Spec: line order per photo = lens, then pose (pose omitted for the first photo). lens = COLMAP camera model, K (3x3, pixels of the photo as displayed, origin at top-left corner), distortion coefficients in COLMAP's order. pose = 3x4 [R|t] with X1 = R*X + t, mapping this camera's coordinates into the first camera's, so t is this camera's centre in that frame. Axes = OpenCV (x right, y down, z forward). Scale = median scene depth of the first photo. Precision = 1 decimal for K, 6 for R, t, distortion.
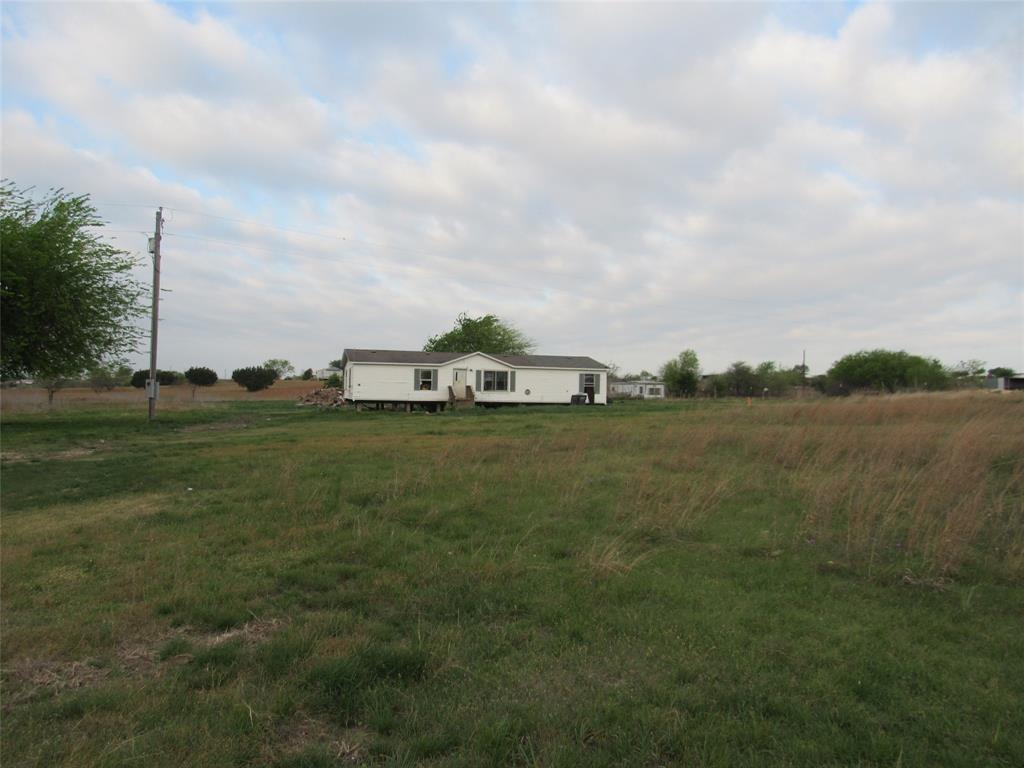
lens RADIAL K [[727.5, 0, 509.2], [0, 727.5, 382.2], [0, 0, 1]] dist [-0.025649, 0.006140]
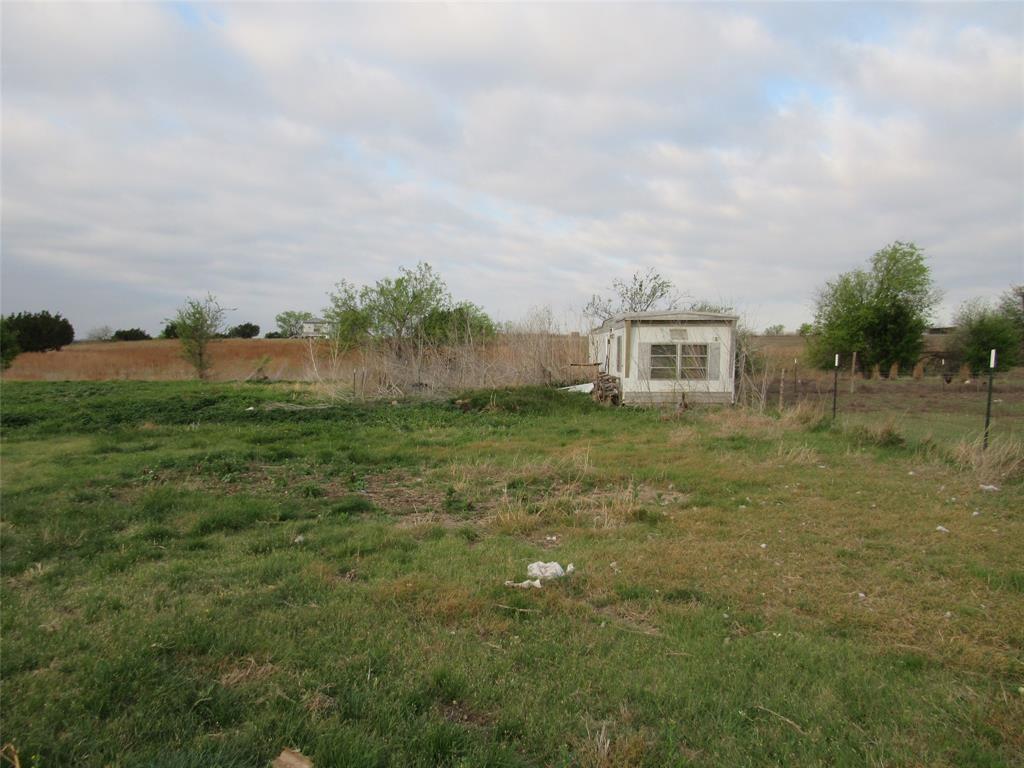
lens RADIAL K [[727.5, 0, 513.1], [0, 727.5, 383.5], [0, 0, 1]] dist [-0.025649, 0.006140]
pose [[0.965947, 0.007610, -0.258629, 0.150561], [0.006711, 0.998494, 0.054445, 0.005665], [0.258654, -0.054326, 0.964441, 0.583184]]
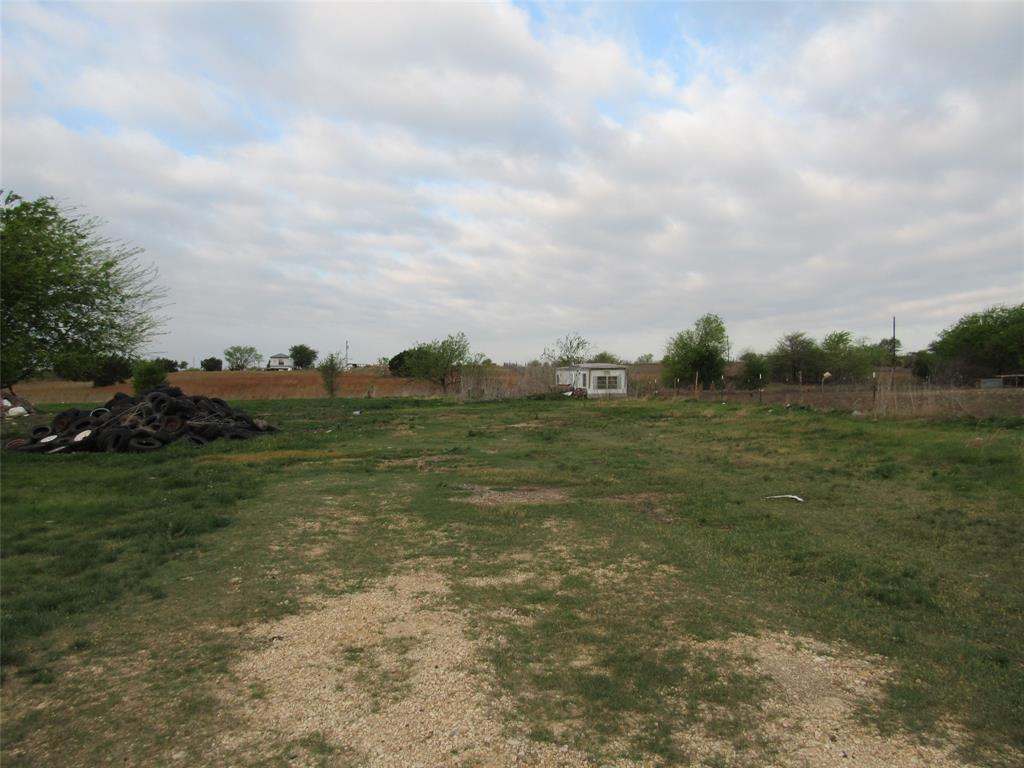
lens RADIAL K [[727.5, 0, 513.1], [0, 727.5, 381.8], [0, 0, 1]] dist [-0.025649, 0.006140]
pose [[0.995029, -0.015658, -0.098351, 0.133253], [0.017444, 0.999698, 0.017321, 0.001147], [0.098051, -0.018951, 0.995001, 0.330619]]
